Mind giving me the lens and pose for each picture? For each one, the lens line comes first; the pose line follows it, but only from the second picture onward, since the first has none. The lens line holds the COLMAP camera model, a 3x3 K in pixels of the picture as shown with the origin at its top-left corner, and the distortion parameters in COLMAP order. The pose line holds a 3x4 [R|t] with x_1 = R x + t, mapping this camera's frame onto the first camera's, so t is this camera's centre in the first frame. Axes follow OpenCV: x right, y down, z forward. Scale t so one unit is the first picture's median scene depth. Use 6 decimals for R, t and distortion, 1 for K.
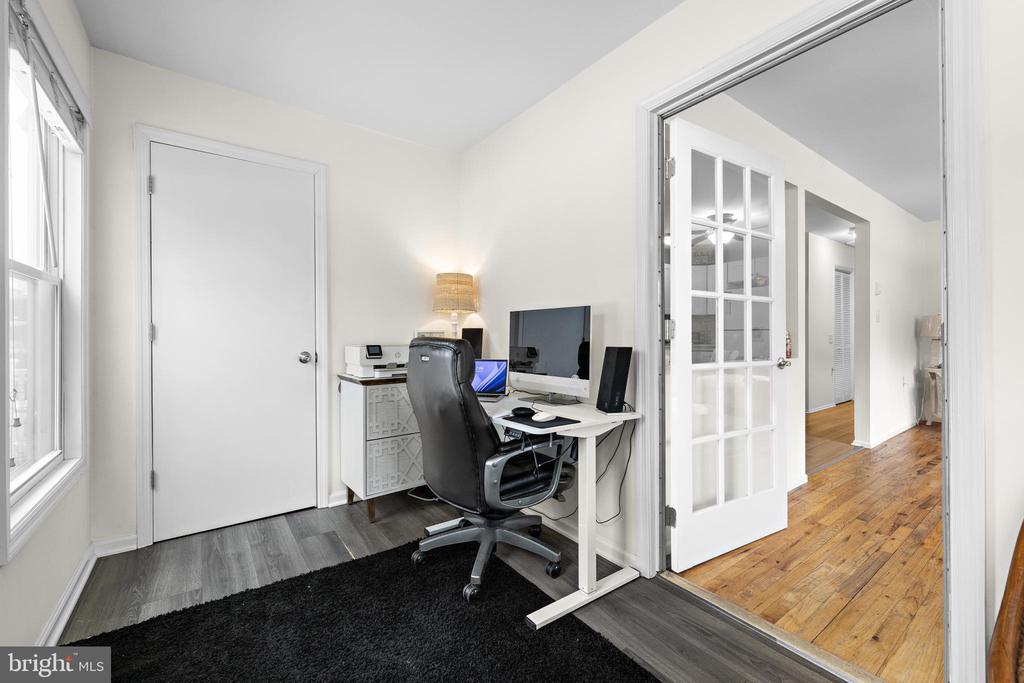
lens RADIAL K [[416.3, 0, 511.5], [0, 416.3, 334.4], [0, 0, 1]] dist [0.003181, -0.000547]
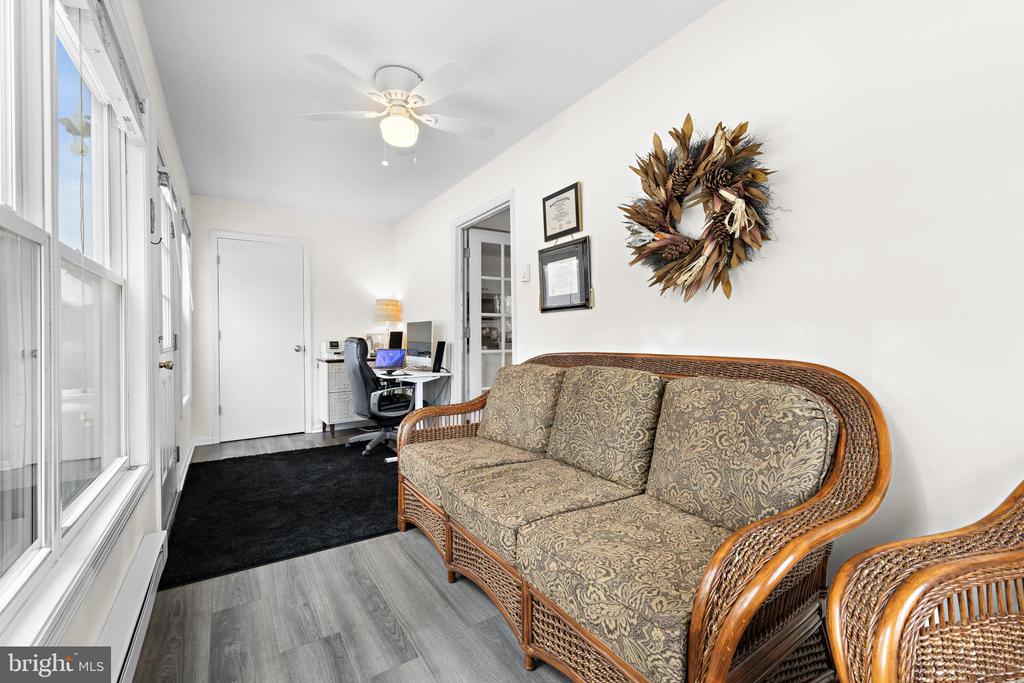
lens RADIAL K [[416.3, 0, 512.3], [0, 416.3, 335.6], [0, 0, 1]] dist [0.003181, -0.000547]
pose [[0.998947, -0.003899, -0.045708, 0.592403], [0.003848, 0.999992, -0.001190, 0.005765], [0.045713, 0.001013, 0.998954, -0.875589]]
